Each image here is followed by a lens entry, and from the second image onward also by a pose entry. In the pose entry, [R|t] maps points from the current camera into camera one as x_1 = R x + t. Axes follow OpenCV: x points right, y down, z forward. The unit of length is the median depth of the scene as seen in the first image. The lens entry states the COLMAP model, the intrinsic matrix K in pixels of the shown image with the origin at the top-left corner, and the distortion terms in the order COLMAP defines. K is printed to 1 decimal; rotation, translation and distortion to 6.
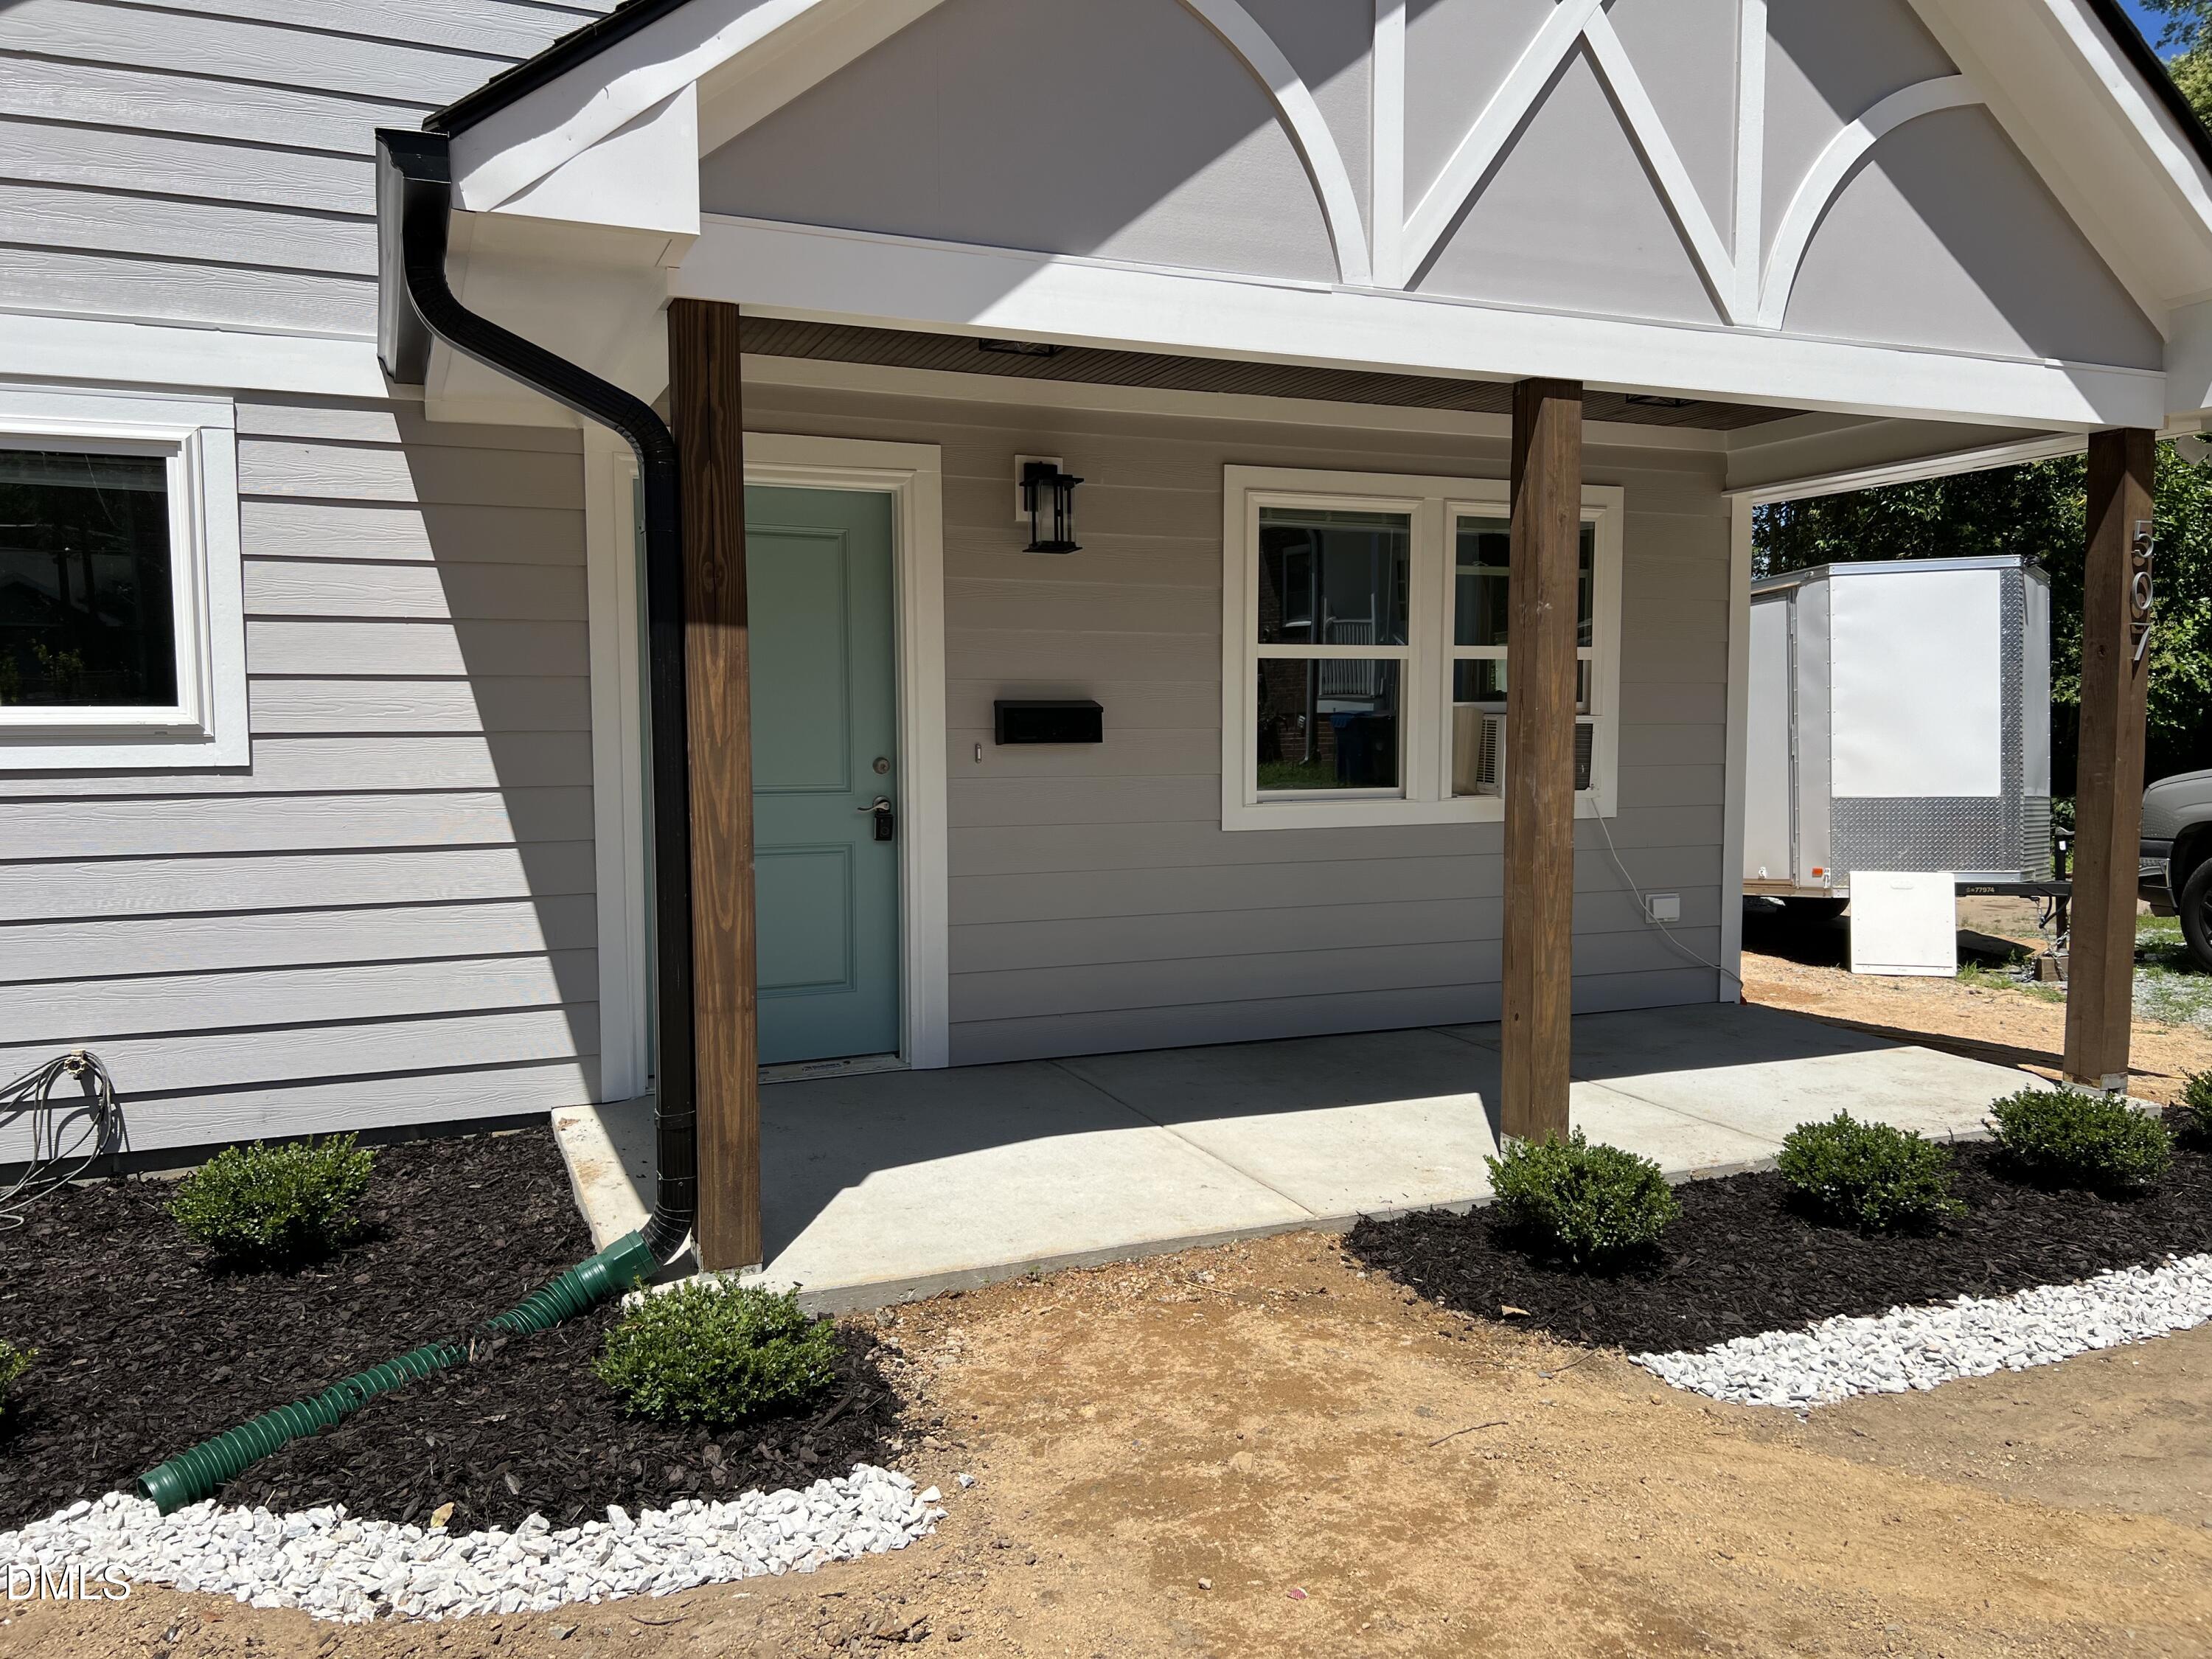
lens RADIAL K [[1684.1, 0, 1112.5], [0, 1684.1, 836.7], [0, 0, 1]] dist [0.057200, -0.059587]
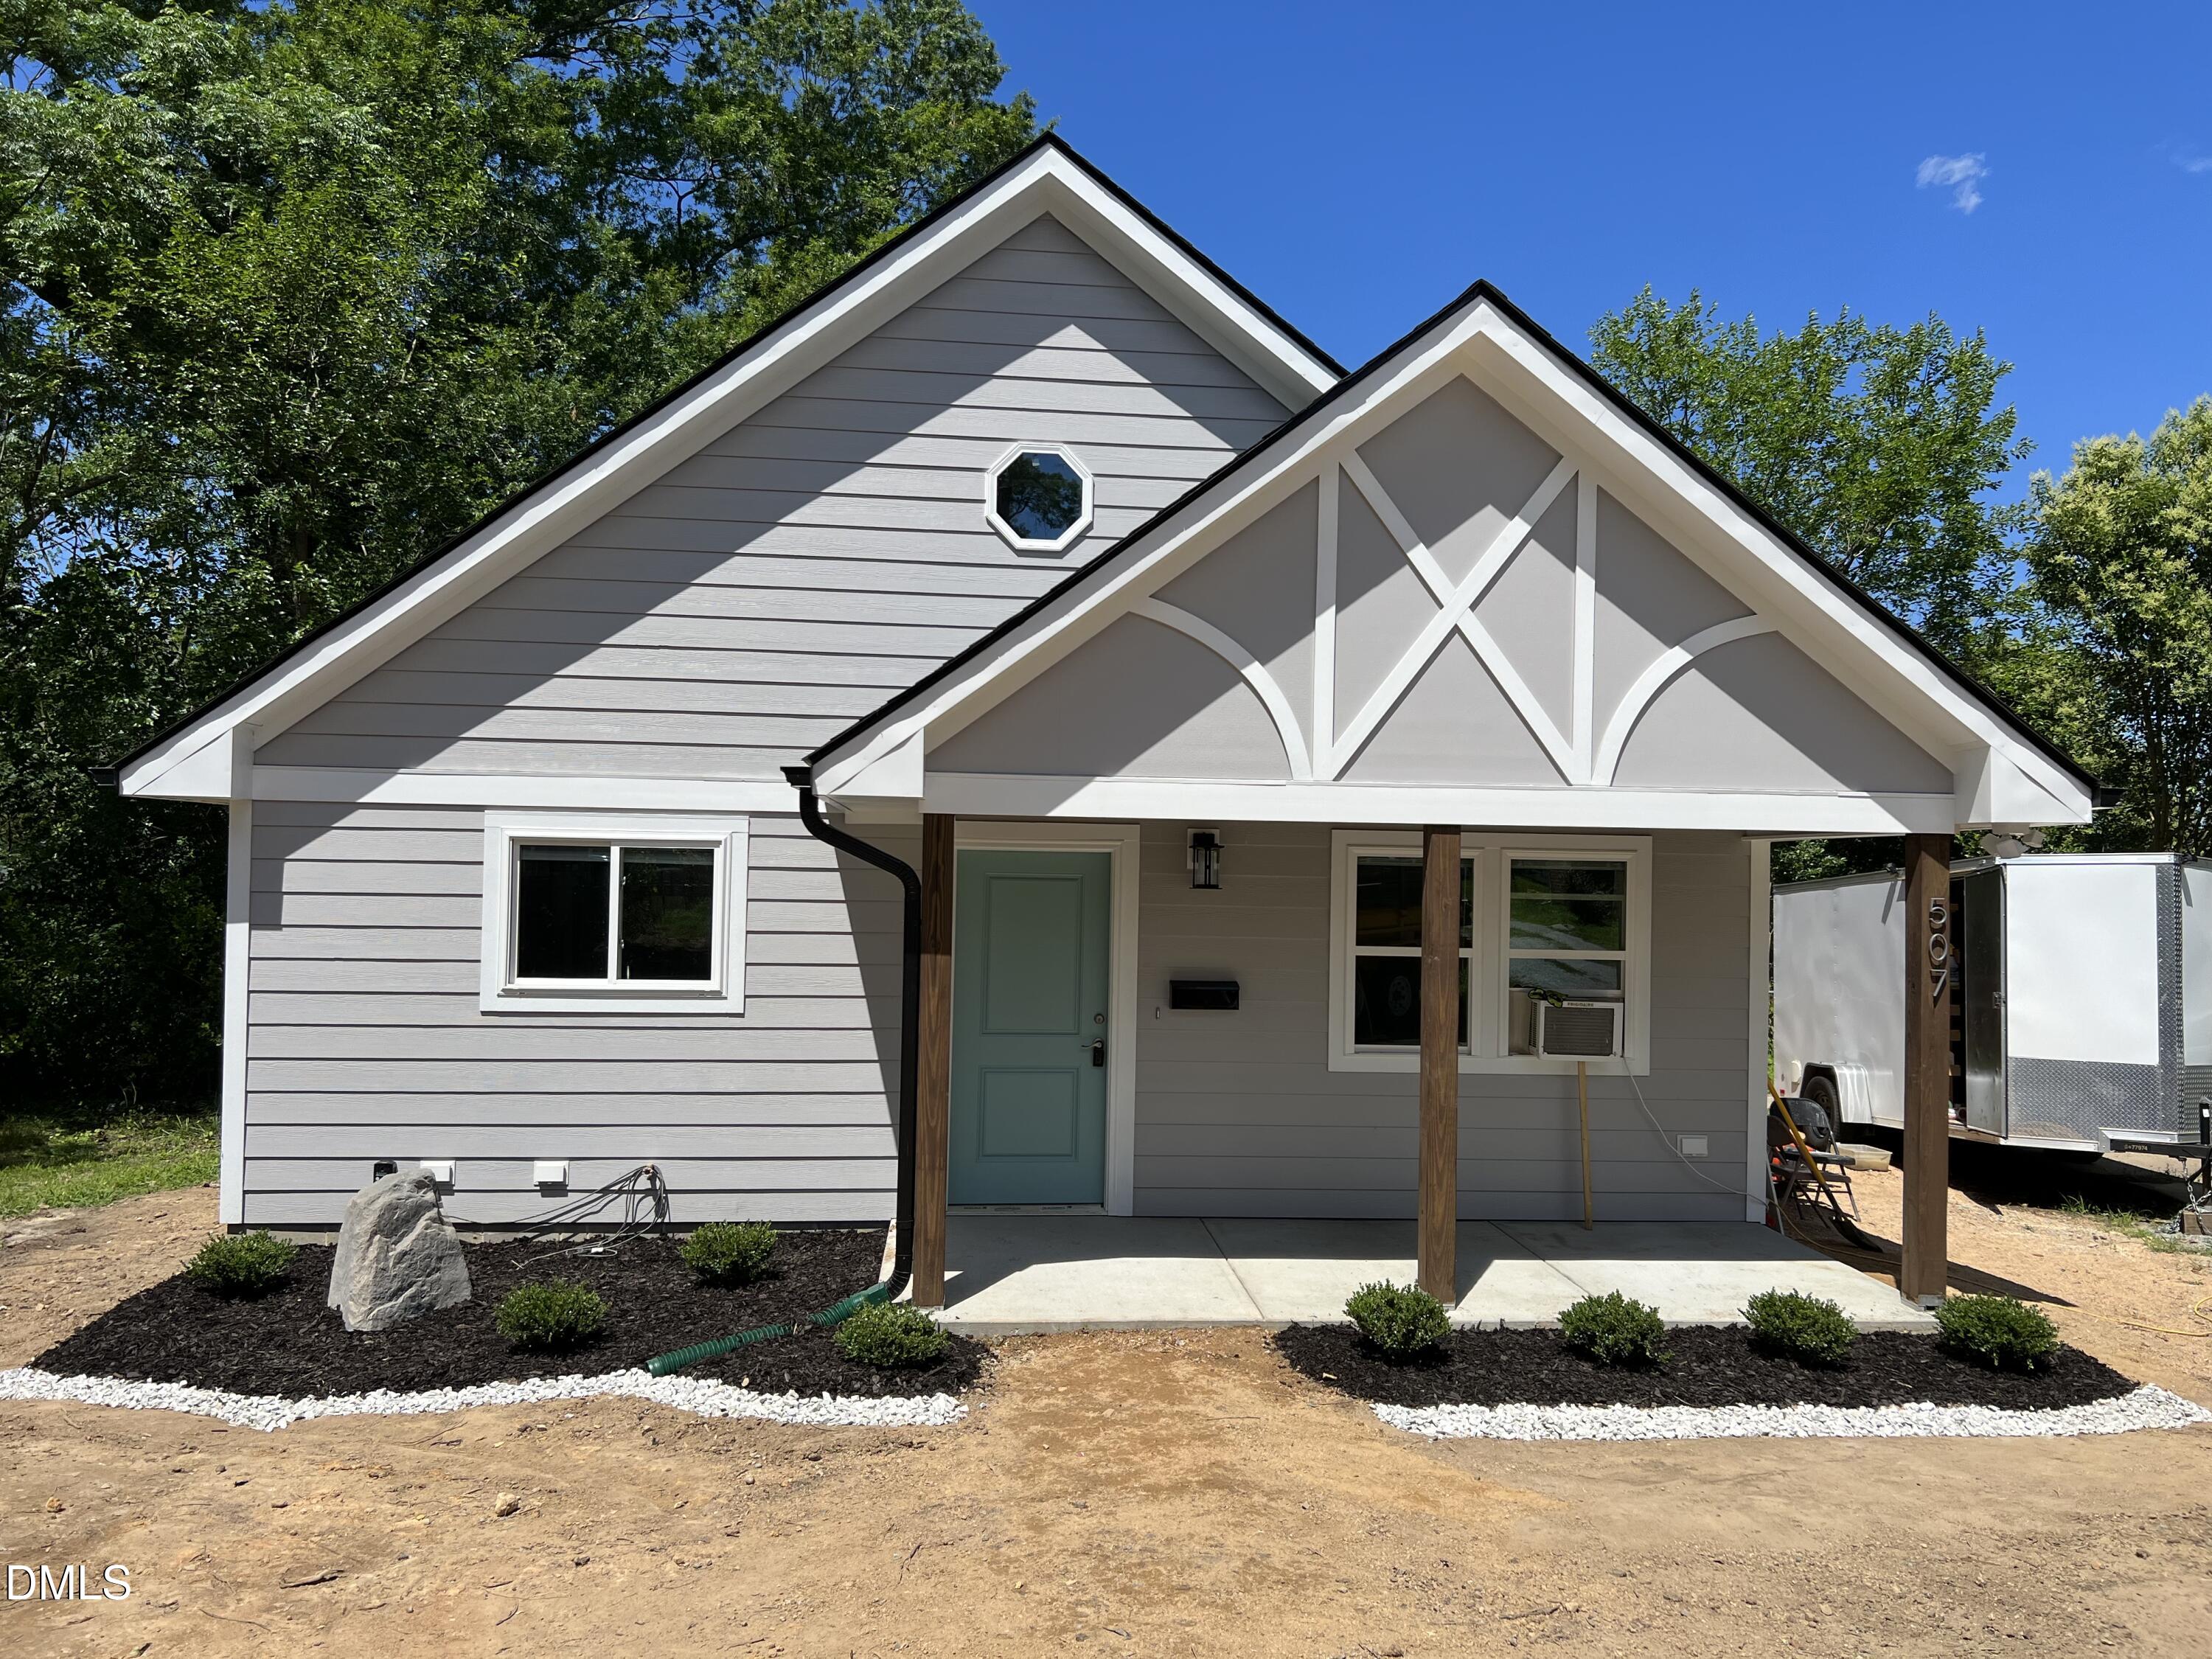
lens RADIAL K [[1659.5, 0, 1106.0], [0, 1659.5, 829.5], [0, 0, 1]] dist [0.083560, -0.105315]
pose [[0.950828, 0.014263, -0.309391, 0.520770], [-0.045406, 0.994565, -0.093695, -0.109099], [0.306373, 0.103136, 0.946308, -0.749399]]
